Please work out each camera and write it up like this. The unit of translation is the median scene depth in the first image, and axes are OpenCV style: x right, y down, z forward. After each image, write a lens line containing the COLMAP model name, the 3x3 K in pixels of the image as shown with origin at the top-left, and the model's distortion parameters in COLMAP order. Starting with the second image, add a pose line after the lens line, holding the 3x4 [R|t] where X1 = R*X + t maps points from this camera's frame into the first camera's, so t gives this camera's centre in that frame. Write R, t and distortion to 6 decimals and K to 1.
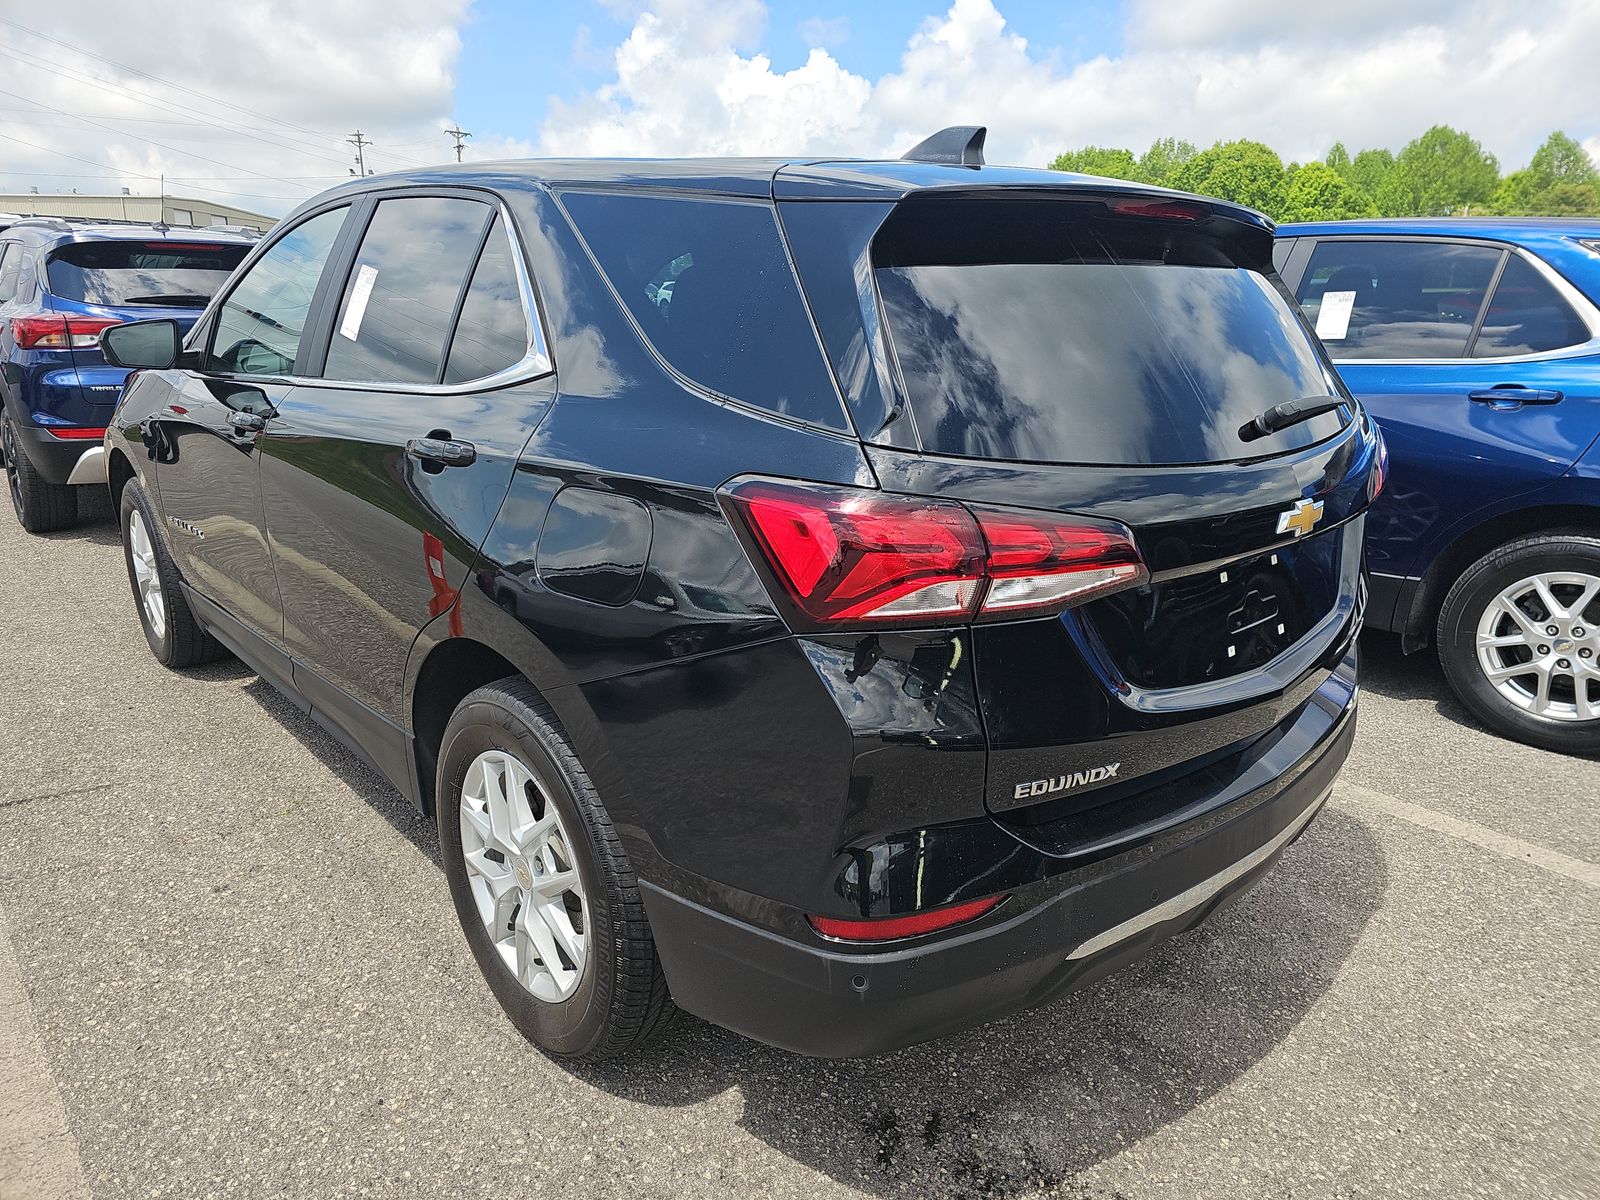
lens RADIAL K [[1079.1, 0, 799.5], [0, 1079.1, 612.3], [0, 0, 1]] dist [0.022490, -0.019349]
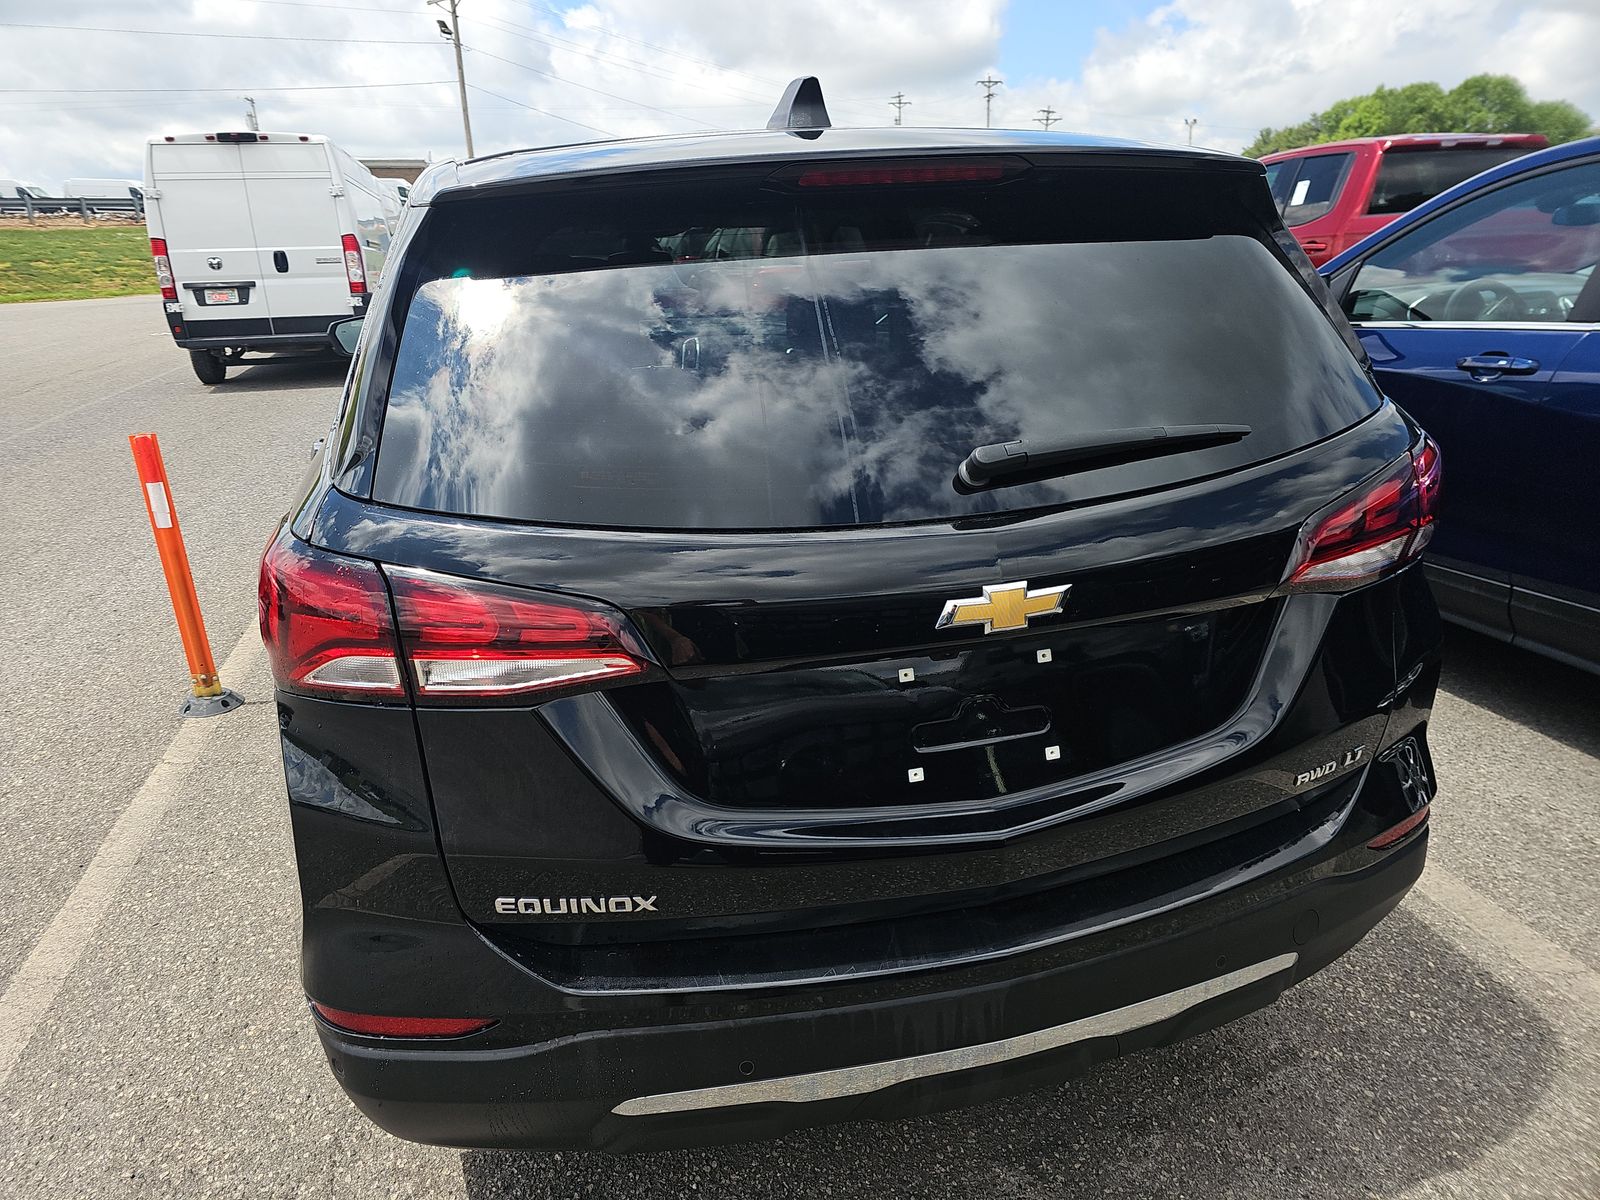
lens RADIAL K [[1079.1, 0, 798.2], [0, 1079.1, 590.2], [0, 0, 1]] dist [0.022490, -0.019349]
pose [[0.873620, 0.099197, -0.476391, 0.664212], [-0.083824, 0.995045, 0.053475, -0.122200], [0.479335, -0.006783, 0.877606, 0.312116]]
